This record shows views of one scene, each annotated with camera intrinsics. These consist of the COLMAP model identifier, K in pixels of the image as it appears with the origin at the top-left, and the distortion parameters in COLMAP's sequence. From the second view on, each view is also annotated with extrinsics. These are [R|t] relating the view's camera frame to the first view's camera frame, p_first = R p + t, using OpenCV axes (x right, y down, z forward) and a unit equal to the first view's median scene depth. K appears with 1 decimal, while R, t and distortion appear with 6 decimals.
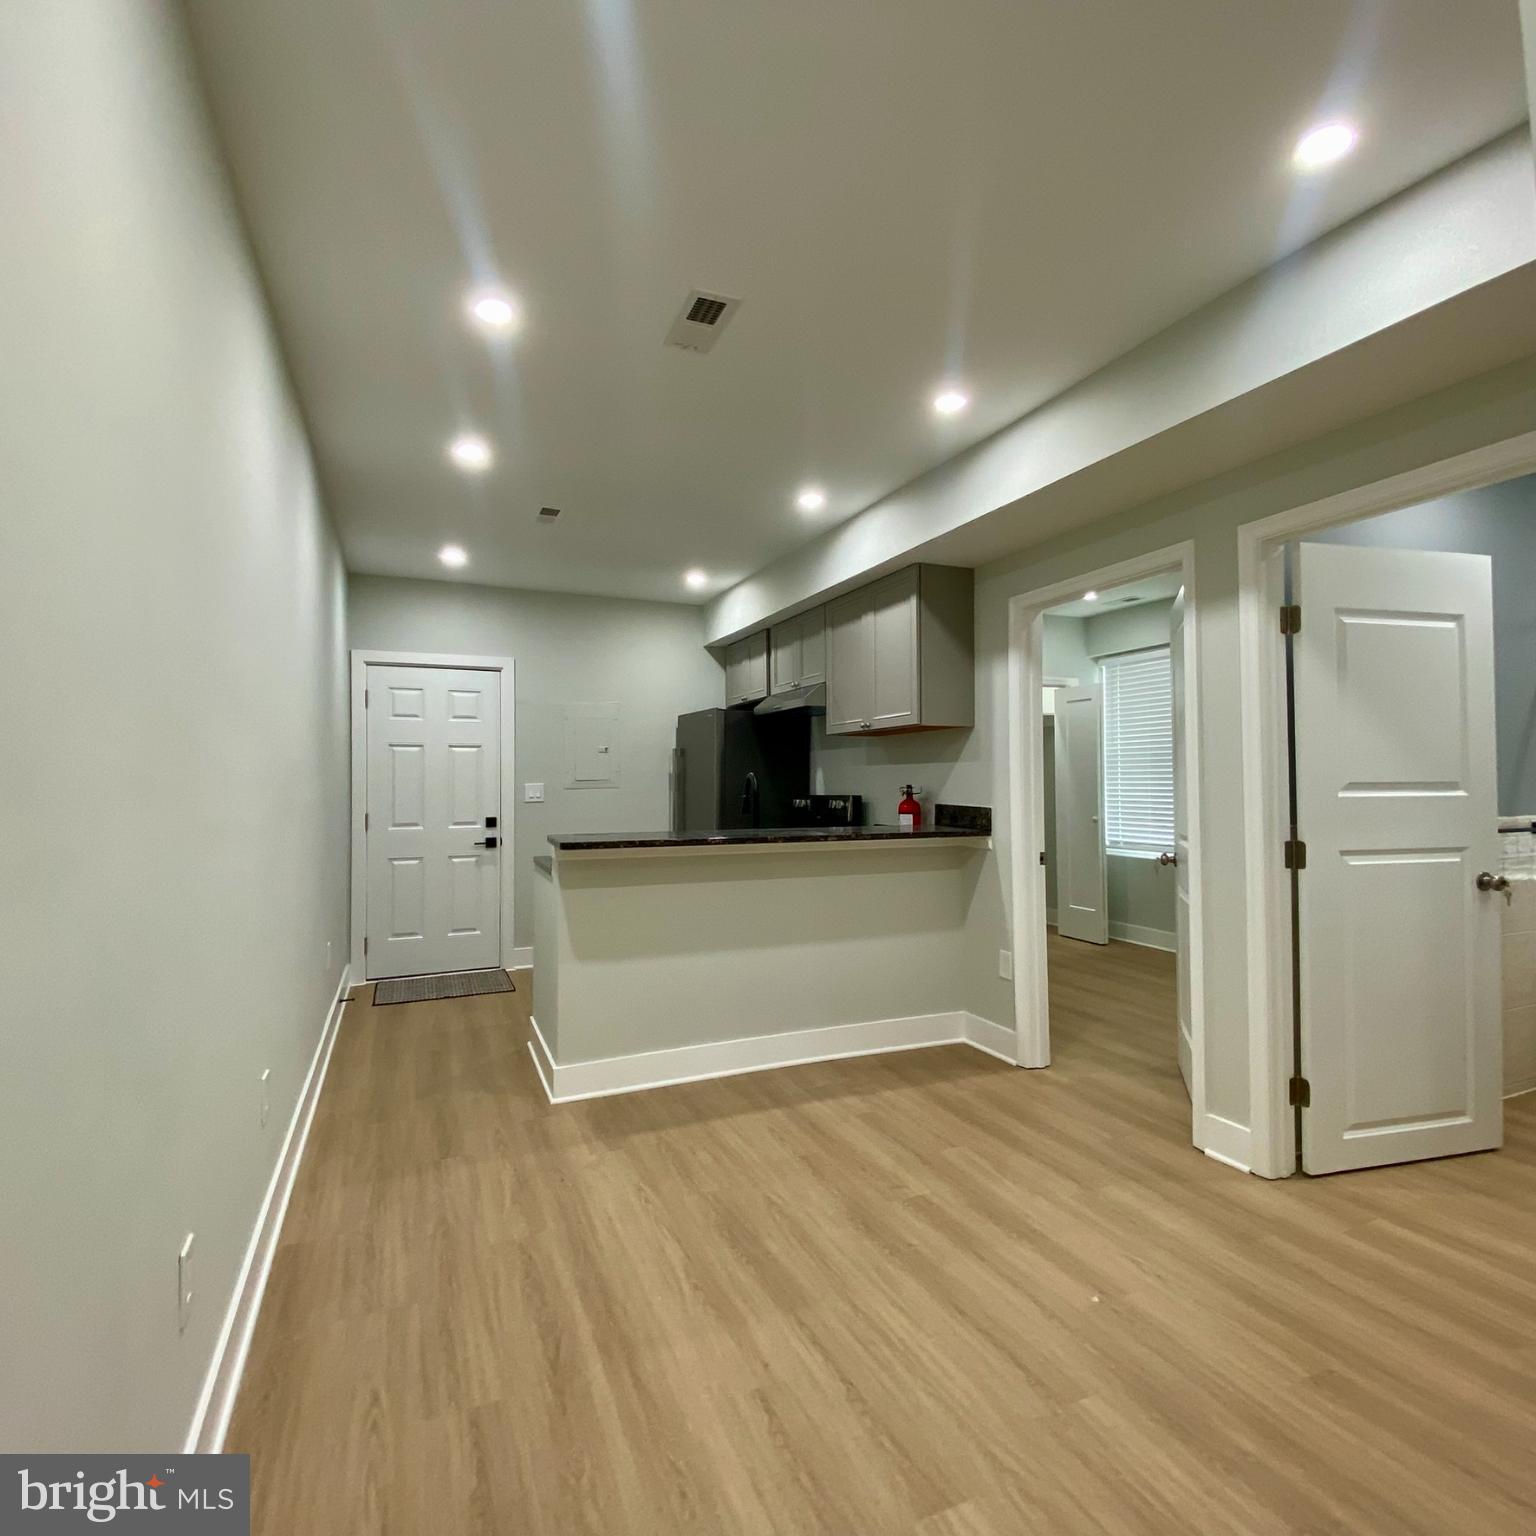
lens RADIAL K [[835.1, 0, 788.7], [0, 835.1, 770.5], [0, 0, 1]] dist [0.022492, -0.022417]
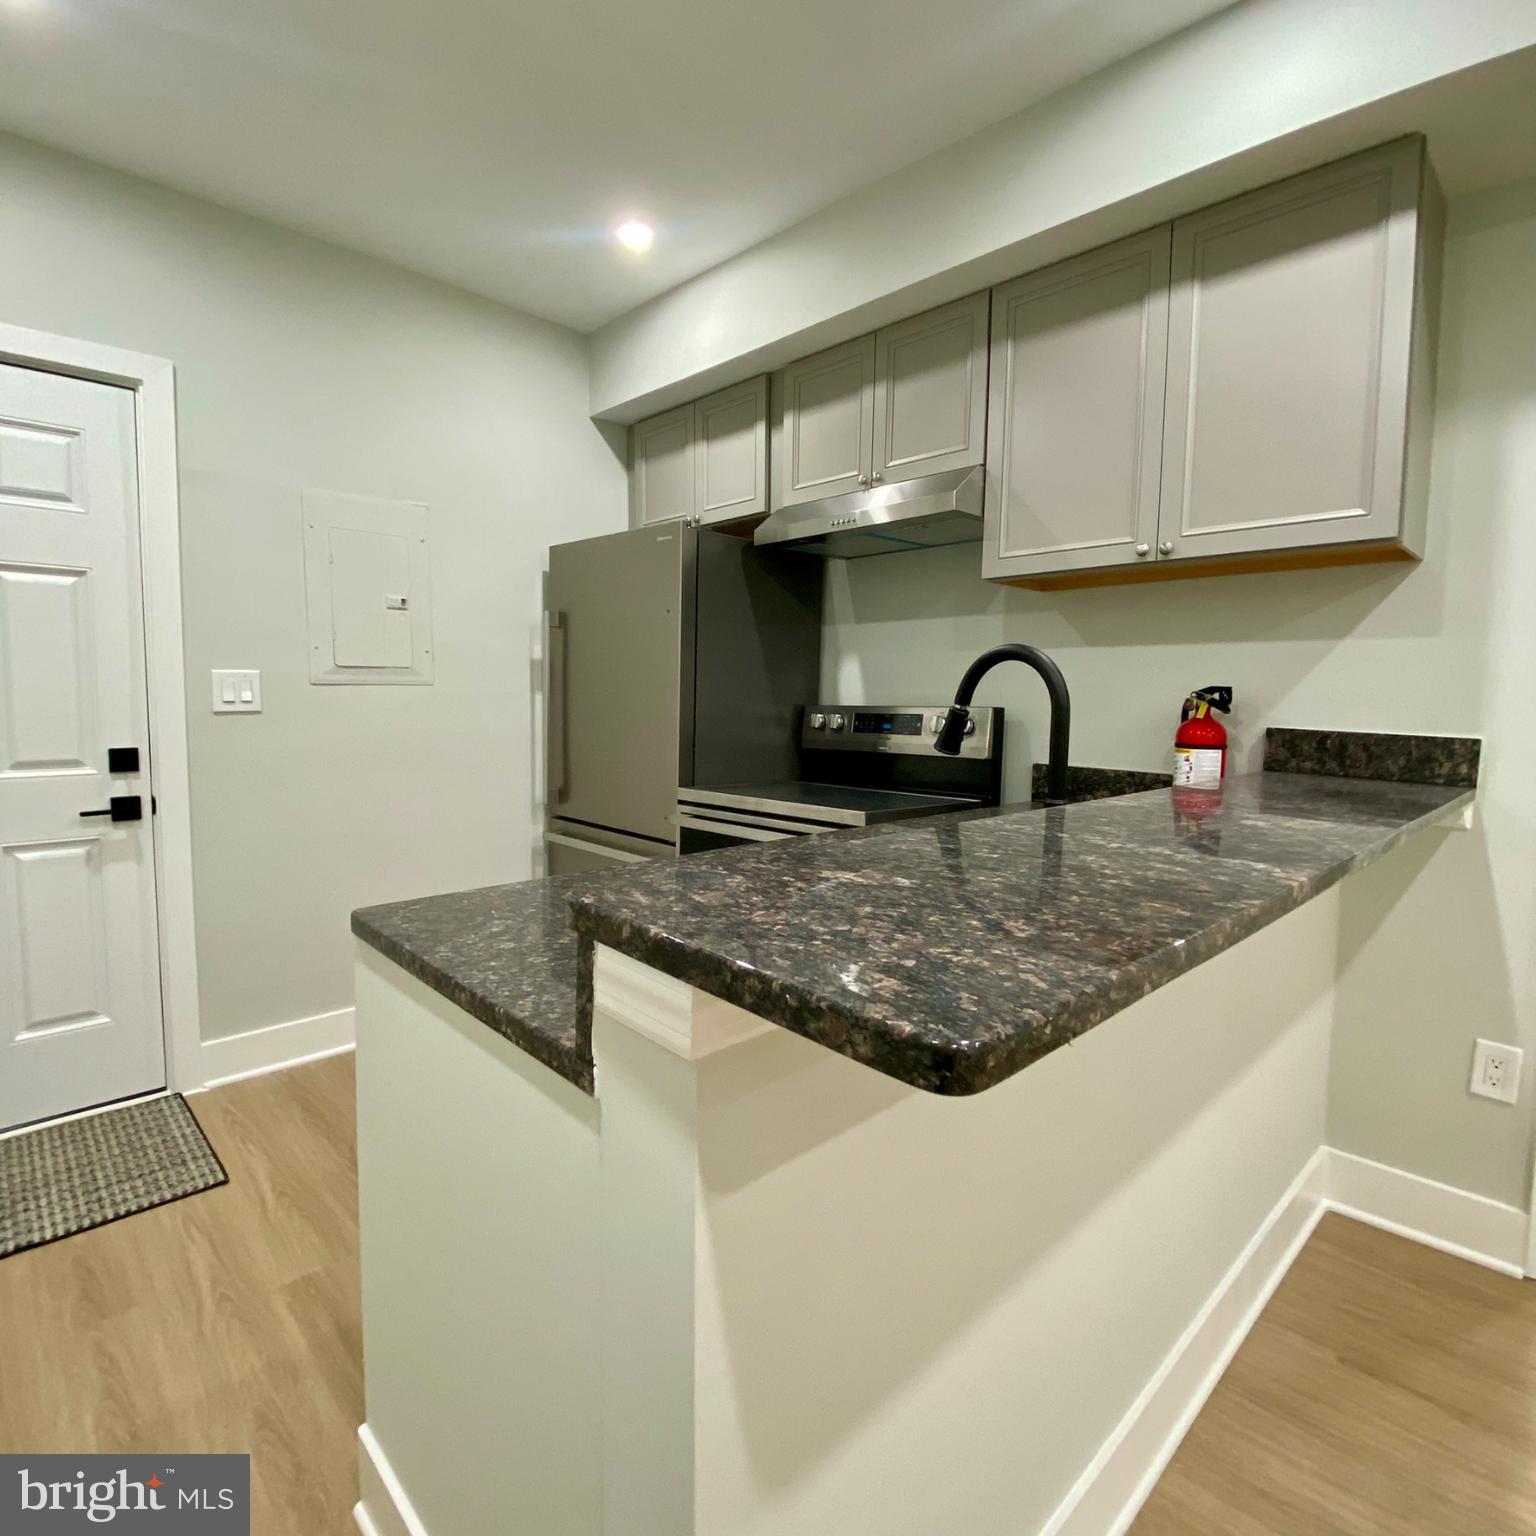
lens RADIAL K [[835.1, 0, 769.8], [0, 835.1, 758.9], [0, 0, 1]] dist [0.022492, -0.022417]
pose [[0.938389, -0.009279, 0.345457, -0.199868], [-0.022595, 0.995853, 0.088124, 0.017417], [-0.344842, -0.090500, 0.934288, 0.502915]]
